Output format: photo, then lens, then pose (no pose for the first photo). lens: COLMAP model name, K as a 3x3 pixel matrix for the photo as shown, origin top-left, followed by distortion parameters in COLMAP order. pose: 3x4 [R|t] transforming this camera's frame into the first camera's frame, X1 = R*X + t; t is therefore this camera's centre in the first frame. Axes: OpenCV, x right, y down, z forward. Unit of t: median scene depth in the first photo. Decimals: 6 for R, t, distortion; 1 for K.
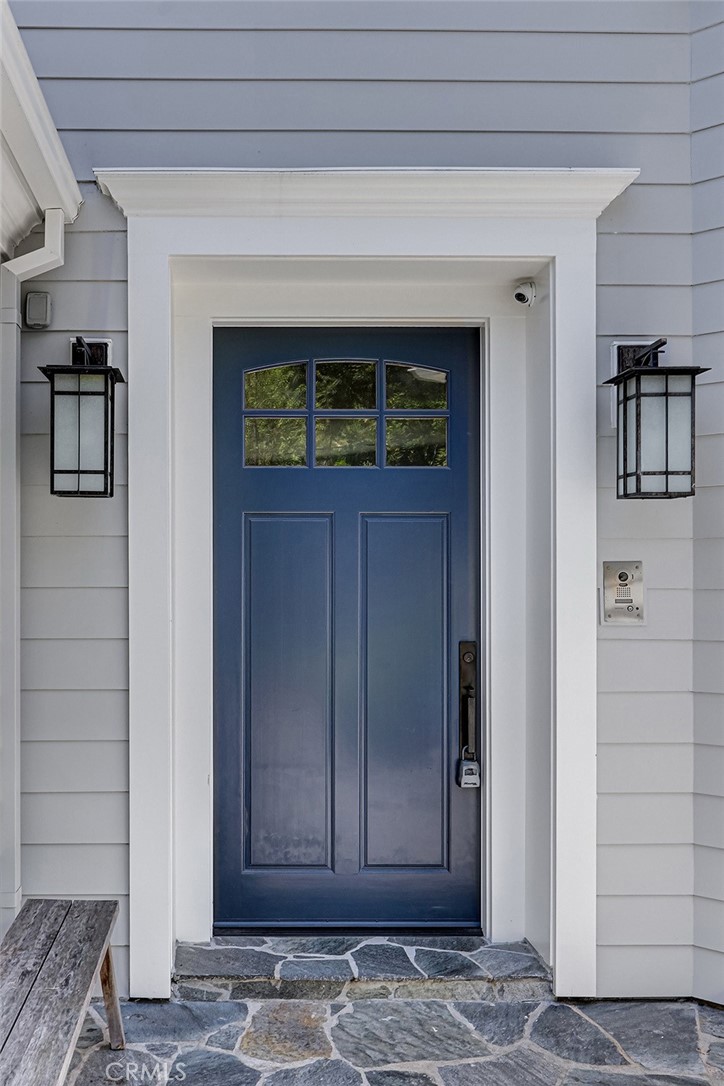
lens RADIAL K [[961.0, 0, 362.0], [0, 961.0, 543.0], [0, 0, 1]] dist [-0.006399, -0.001073]
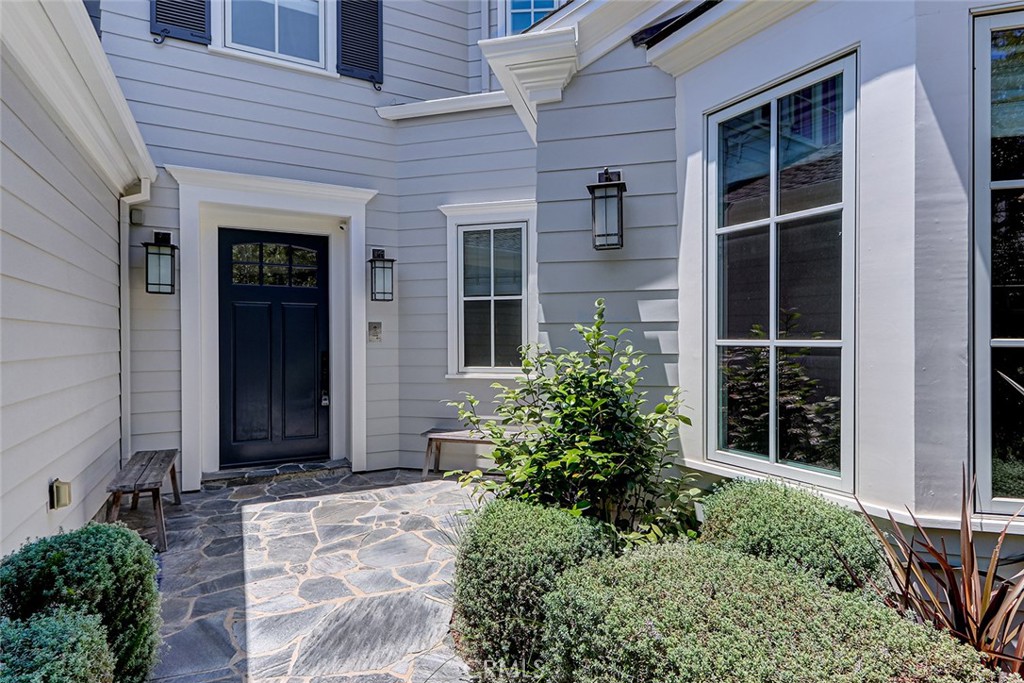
lens RADIAL K [[536.6, 0, 512.0], [0, 536.6, 341.5], [0, 0, 1]] dist [0.003694, 0.000627]
pose [[0.940797, 0.001830, 0.338965, 0.102698], [-0.015408, 0.999183, 0.037372, 0.010090], [-0.338619, -0.040382, 0.940056, -0.656654]]
